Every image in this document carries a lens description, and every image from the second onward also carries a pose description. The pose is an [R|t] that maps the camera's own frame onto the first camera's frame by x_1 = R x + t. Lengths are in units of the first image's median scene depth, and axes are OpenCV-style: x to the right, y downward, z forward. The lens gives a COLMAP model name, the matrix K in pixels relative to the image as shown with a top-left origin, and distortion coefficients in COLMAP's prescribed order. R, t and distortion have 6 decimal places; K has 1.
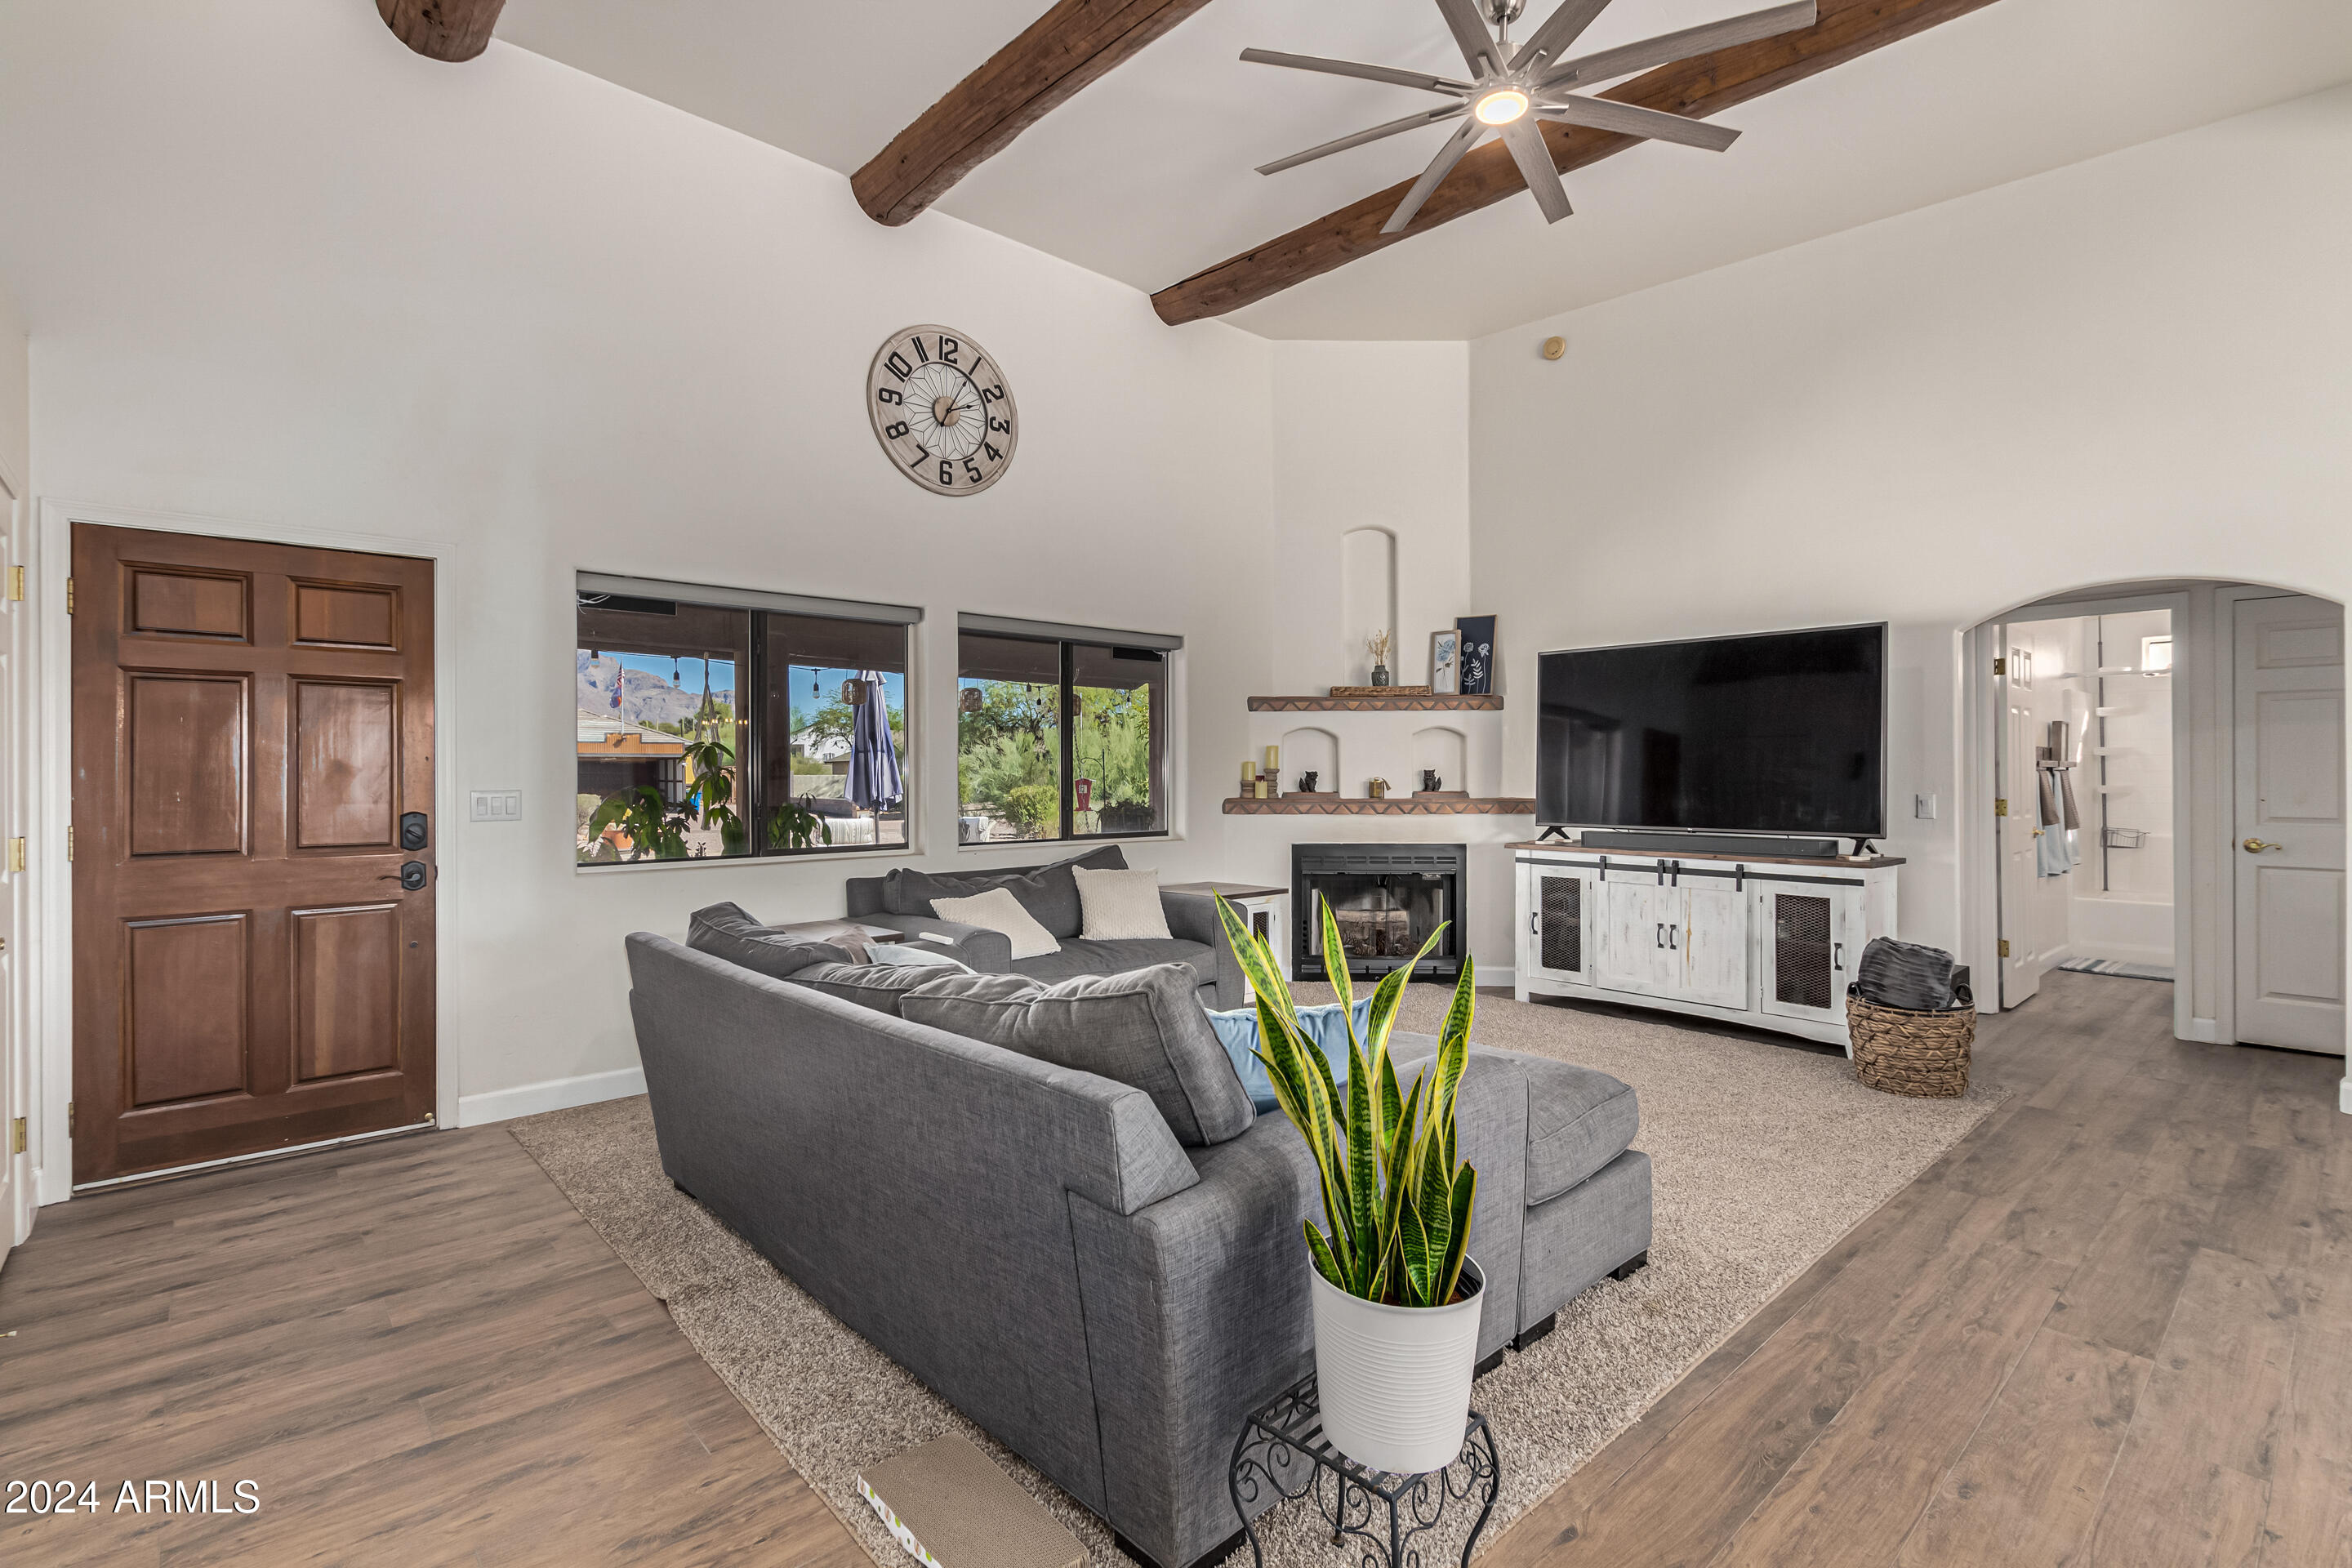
lens RADIAL K [[1078.4, 0, 1140.8], [0, 1078.4, 779.7], [0, 0, 1]] dist [0.002841, 0.001258]
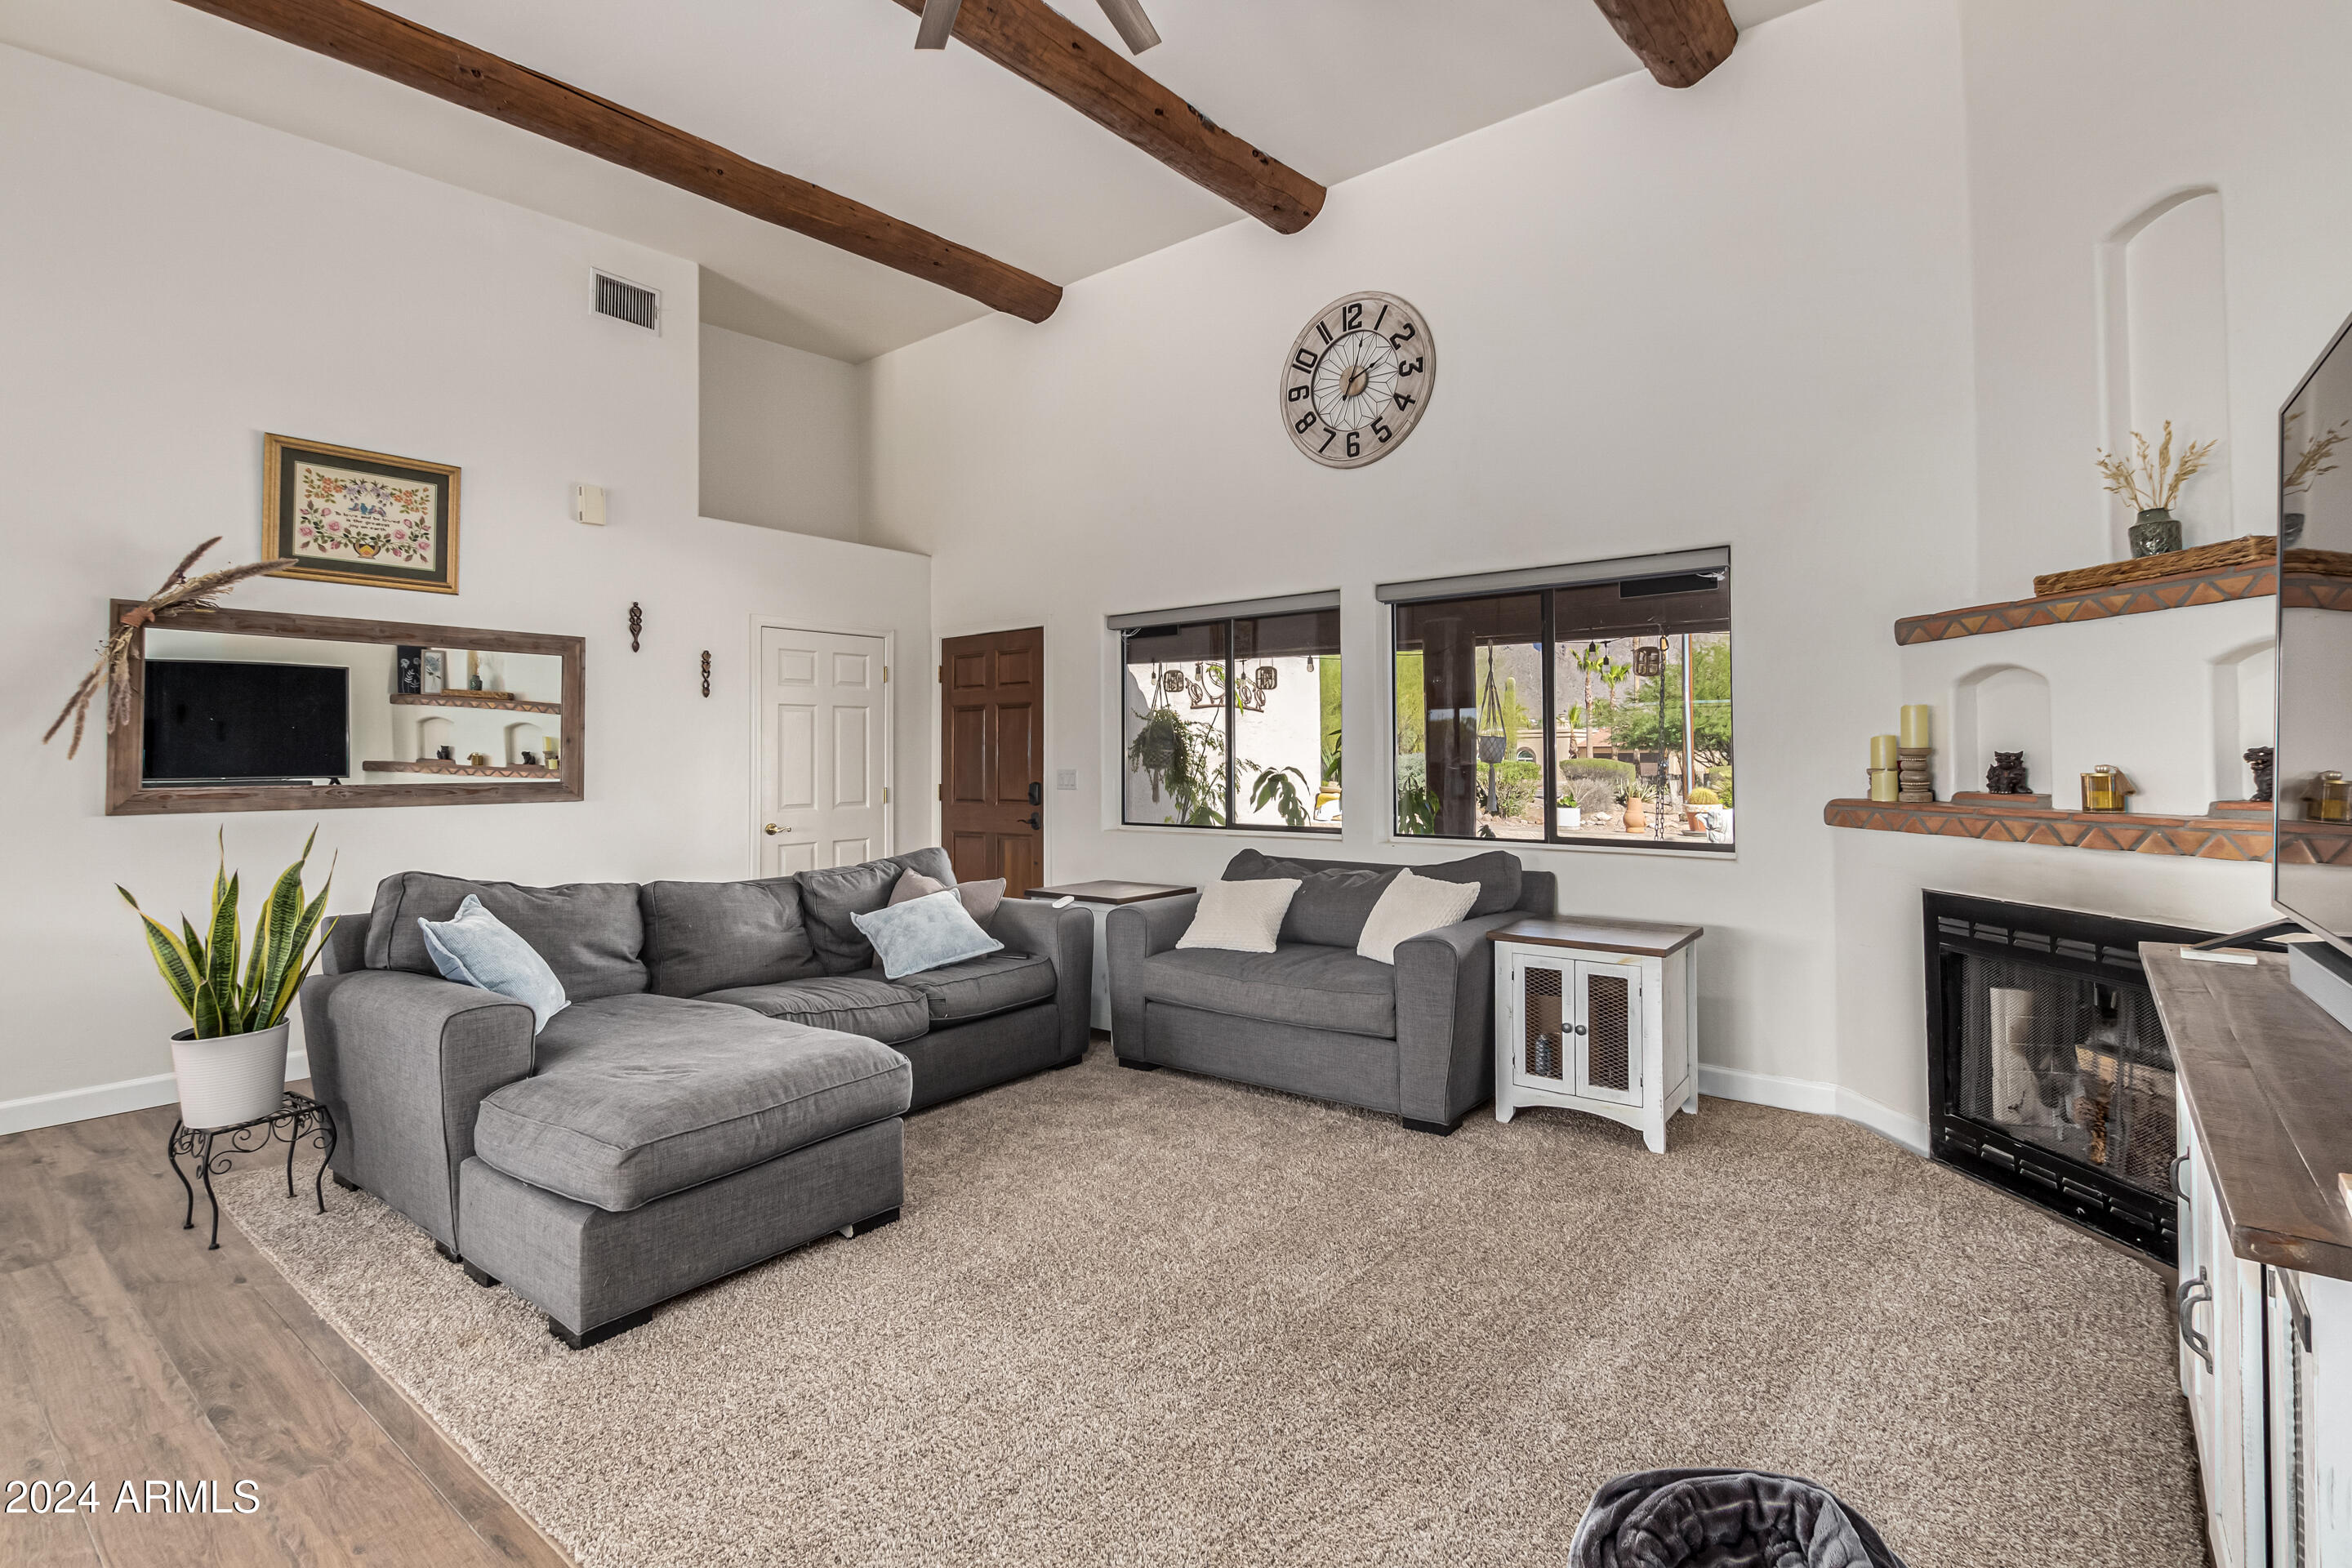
lens RADIAL K [[1078.4, 0, 1194.1], [0, 1078.4, 722.8], [0, 0, 1]] dist [0.002841, 0.001258]
pose [[0.197074, -0.029599, -0.979942, 0.646919], [0.000280, 0.999546, -0.030135, -0.007063], [0.980389, 0.005665, 0.196993, 0.601725]]
